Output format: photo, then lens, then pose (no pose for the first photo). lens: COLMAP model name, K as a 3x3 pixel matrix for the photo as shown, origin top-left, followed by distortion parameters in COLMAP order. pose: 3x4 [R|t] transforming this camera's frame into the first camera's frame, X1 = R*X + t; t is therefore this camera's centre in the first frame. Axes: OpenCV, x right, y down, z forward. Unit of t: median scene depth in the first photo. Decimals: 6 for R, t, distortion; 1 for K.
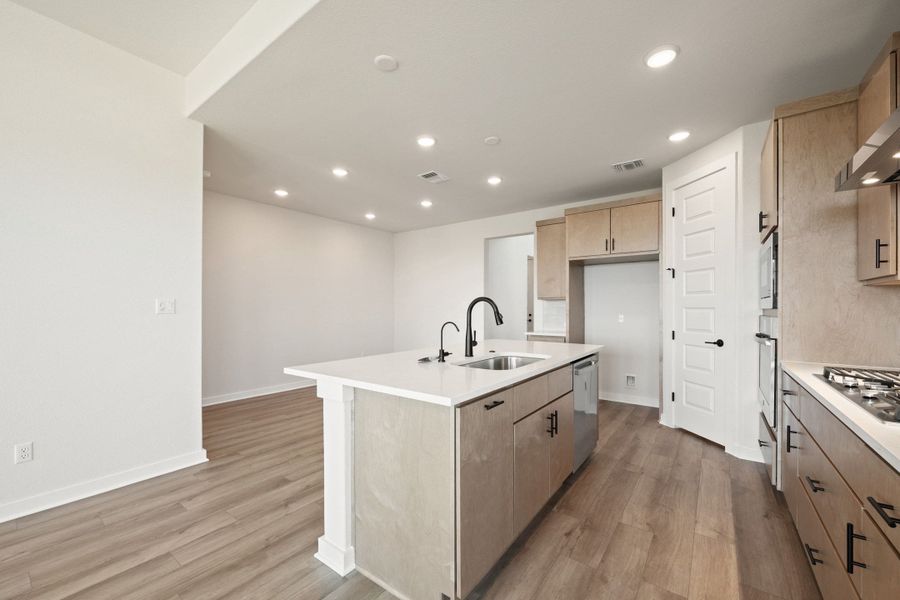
lens RADIAL K [[356.3, 0, 451.8], [0, 356.3, 309.0], [0, 0, 1]] dist [-0.002809, -0.000315]
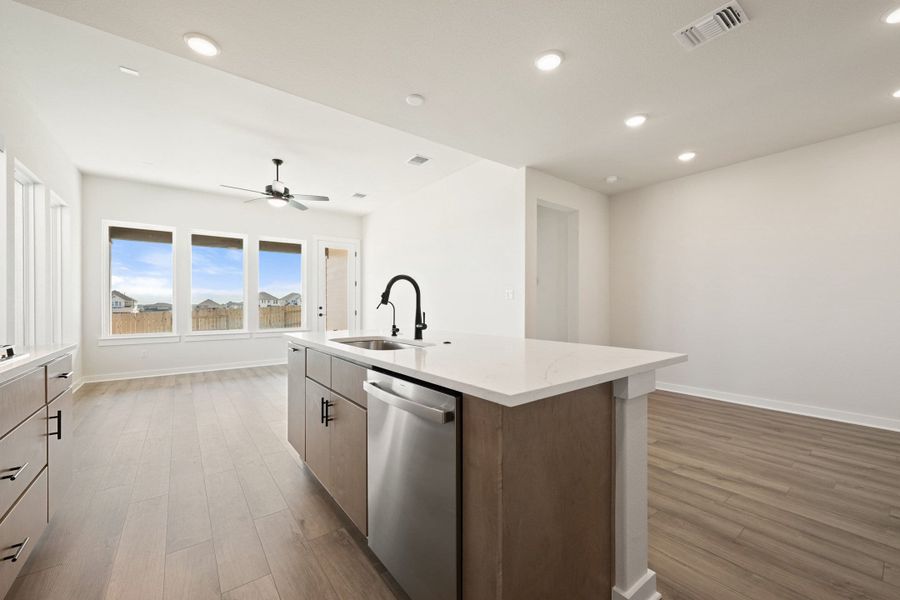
lens RADIAL K [[356.3, 0, 453.9], [0, 356.3, 304.6], [0, 0, 1]] dist [-0.002809, -0.000315]
pose [[-0.263114, 0.001547, -0.964763, 0.890257], [0.000590, 0.999999, 0.001442, 0.040320], [0.964765, -0.000190, -0.263115, 1.288578]]
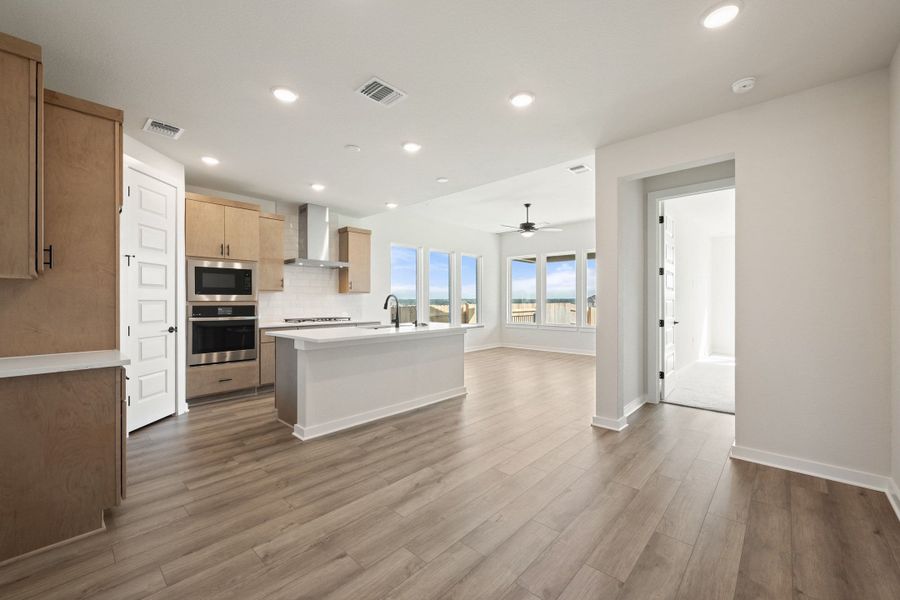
lens RADIAL K [[375.1, 0, 450.3], [0, 375.1, 298.2], [0, 0, 1]] dist [-0.001033, 0.000041]
pose [[-0.994065, 0.002319, 0.108763, -0.402576], [0.001827, 0.999988, -0.004618, -0.003774], [-0.108773, -0.004392, -0.994057, 2.735405]]
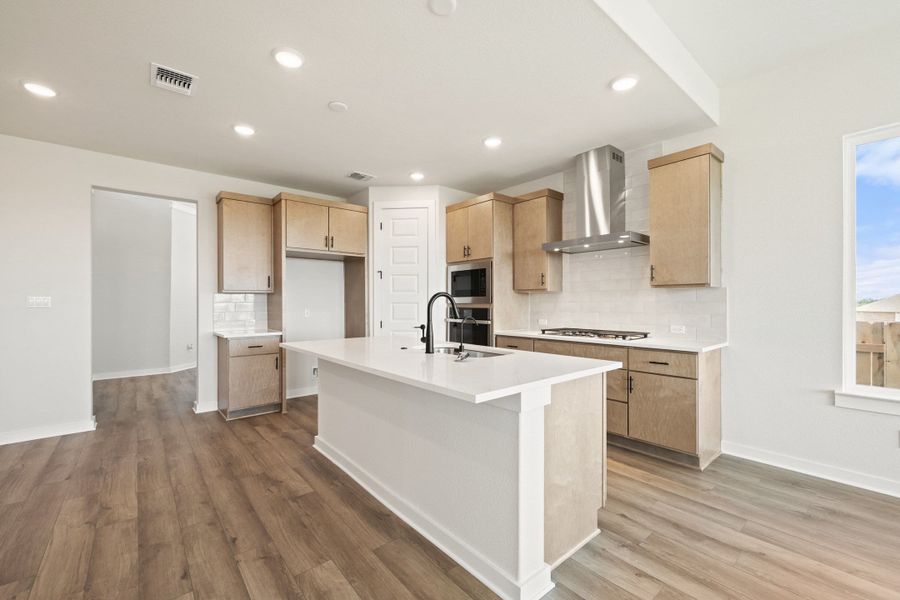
lens RADIAL K [[375.1, 0, 444.0], [0, 375.1, 299.1], [0, 0, 1]] dist [-0.001033, 0.000041]
pose [[0.247996, 0.008967, 0.968720, -0.895169], [0.003652, 0.999941, -0.010191, -0.002045], [-0.968754, 0.006065, 0.247948, 0.682813]]
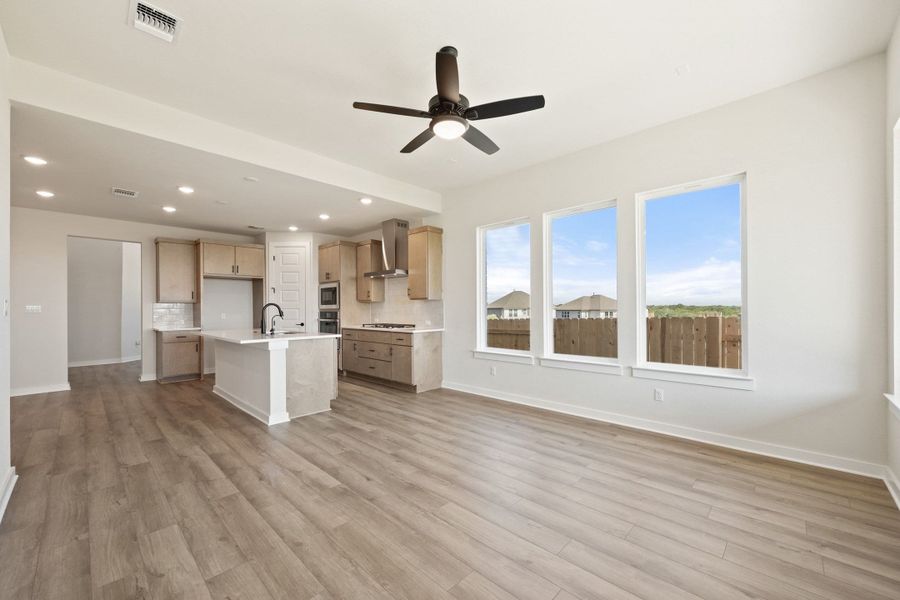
lens RADIAL K [[356.3, 0, 448.1], [0, 356.3, 304.3], [0, 0, 1]] dist [-0.002809, -0.000315]
pose [[0.135201, 0.009204, 0.990775, -1.684222], [0.007925, 0.999915, -0.010370, 0.001541], [-0.990787, 0.009254, 0.135116, -0.257883]]
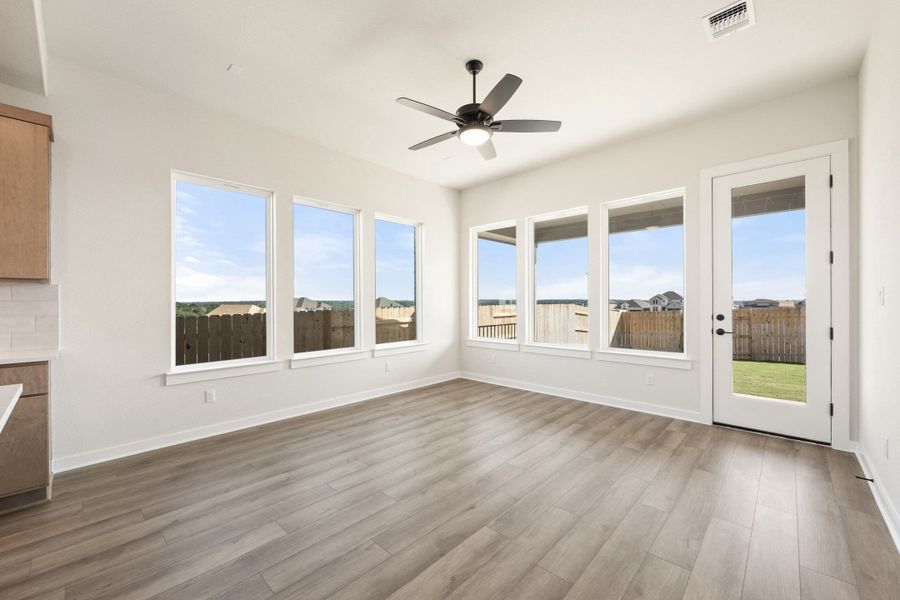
lens RADIAL K [[356.3, 0, 454.1], [0, 356.3, 300.4], [0, 0, 1]] dist [-0.002809, -0.000315]
pose [[-0.992801, 0.004382, 0.119692, -0.738432], [0.004136, 0.999989, -0.002299, 0.002995], [-0.119701, -0.001788, -0.992808, 0.980443]]
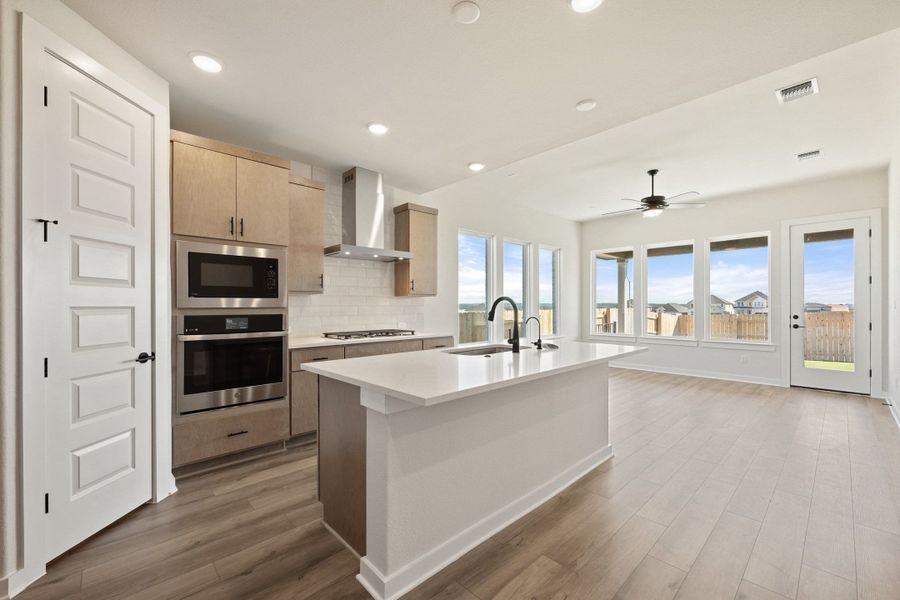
lens RADIAL K [[375.1, 0, 447.2], [0, 375.1, 305.4], [0, 0, 1]] dist [-0.001033, 0.000041]
pose [[-0.984252, 0.002039, 0.176758, 0.050843], [0.002409, 0.999995, 0.001878, -0.008289], [-0.176753, 0.002275, -0.984253, 2.053389]]
